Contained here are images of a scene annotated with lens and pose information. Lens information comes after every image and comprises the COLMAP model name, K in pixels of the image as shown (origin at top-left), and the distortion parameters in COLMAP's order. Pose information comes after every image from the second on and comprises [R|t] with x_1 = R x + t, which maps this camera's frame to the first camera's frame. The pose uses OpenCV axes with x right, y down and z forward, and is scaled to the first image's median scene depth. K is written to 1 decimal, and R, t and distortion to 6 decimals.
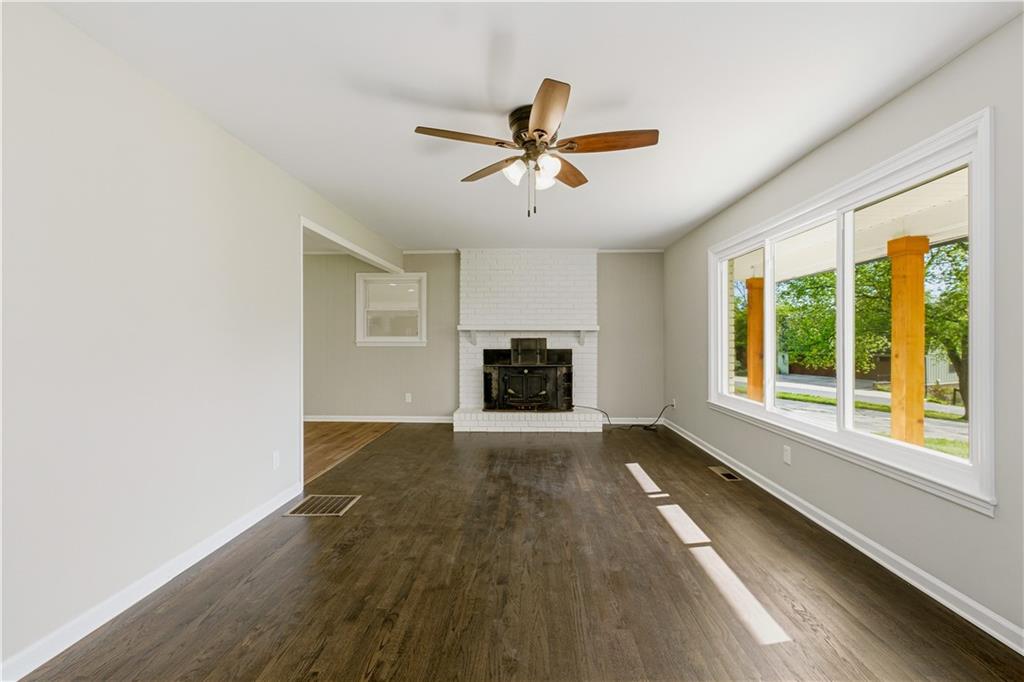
lens RADIAL K [[451.6, 0, 512.0], [0, 451.6, 341.0], [0, 0, 1]] dist [-0.004153, -0.000181]
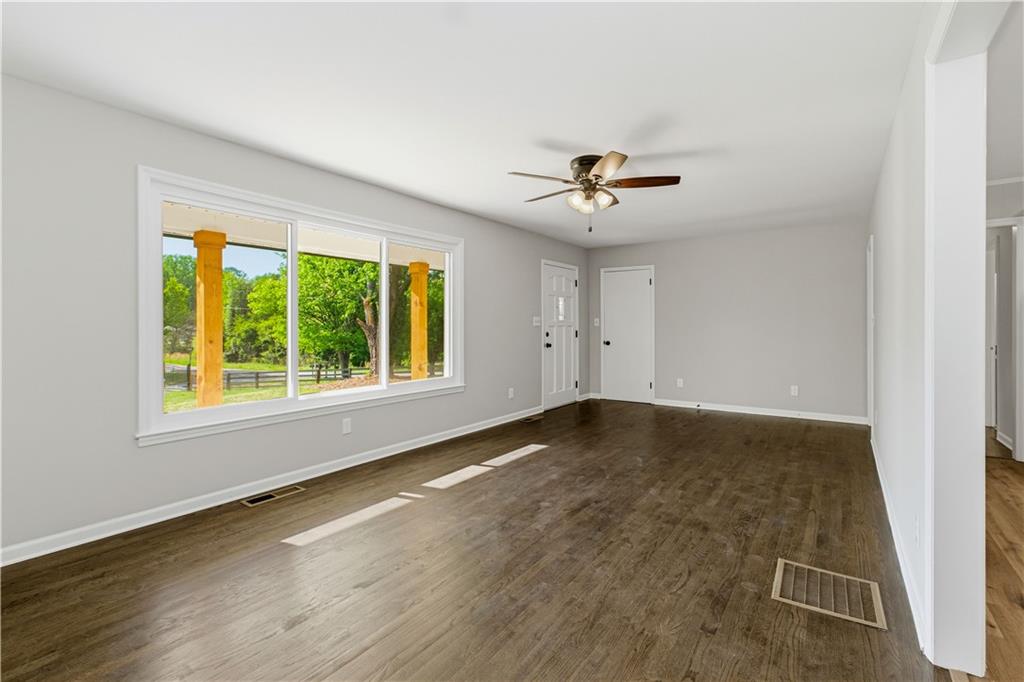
lens RADIAL K [[467.7, 0, 529.3], [0, 467.7, 328.3], [0, 0, 1]] dist [-0.004961, -0.001164]
pose [[-0.853926, 0.004332, 0.520376, -0.223664], [0.009049, 0.999938, 0.006524, -0.001587], [-0.520315, 0.010280, -0.853912, 0.973603]]
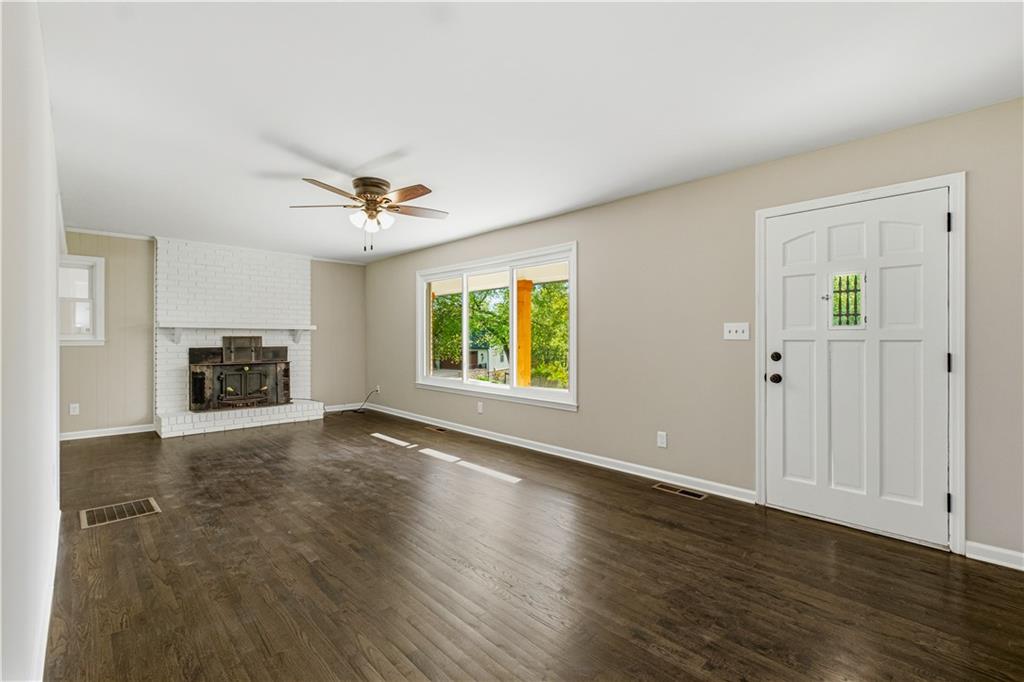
lens RADIAL K [[460.7, 0, 502.1], [0, 460.7, 338.2], [0, 0, 1]] dist [-0.002977, 0.000326]
pose [[0.707338, 0.000585, 0.706875, -0.295498], [0.000197, 0.999999, -0.001026, -0.000526], [-0.706875, 0.000865, 0.707338, -0.142115]]
